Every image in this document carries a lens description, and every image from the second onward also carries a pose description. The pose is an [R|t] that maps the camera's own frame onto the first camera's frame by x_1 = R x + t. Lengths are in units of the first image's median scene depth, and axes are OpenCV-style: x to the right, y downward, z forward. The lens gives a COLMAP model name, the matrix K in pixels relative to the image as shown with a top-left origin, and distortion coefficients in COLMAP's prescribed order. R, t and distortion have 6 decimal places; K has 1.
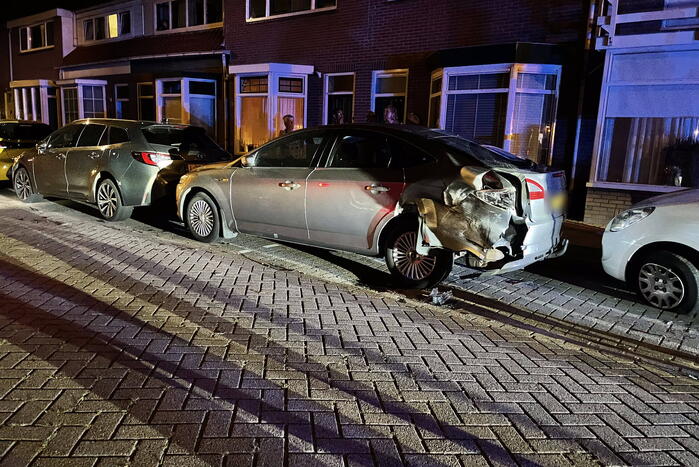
lens RADIAL K [[531.7, 0, 349.5], [0, 531.7, 233.5], [0, 0, 1]] dist [0.091027, -0.123263]
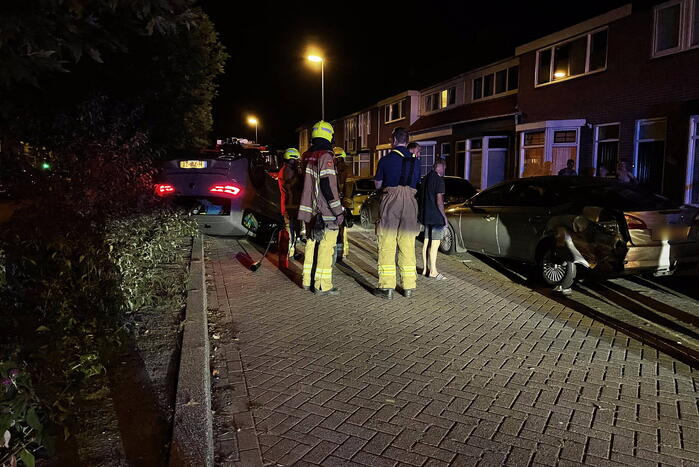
lens RADIAL K [[531.7, 0, 349.5], [0, 531.7, 233.5], [0, 0, 1]] dist [0.091027, -0.123263]
pose [[0.808311, 0.030147, -0.587984, 0.201399], [-0.072079, 0.996243, -0.048009, 0.024717], [0.584327, 0.081188, 0.807447, -0.206015]]
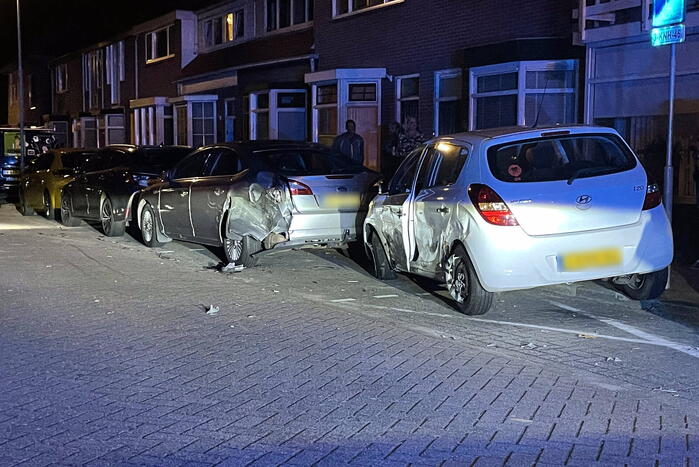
lens RADIAL K [[1063.3, 0, 349.5], [0, 1063.3, 233.5], [0, 0, 1]] dist [0.098165, -0.025660]
pose [[0.904743, -0.005677, -0.425921, 0.546384], [-0.040359, 0.994270, -0.098985, 0.098327], [0.424042, 0.106746, 0.899330, -0.442582]]
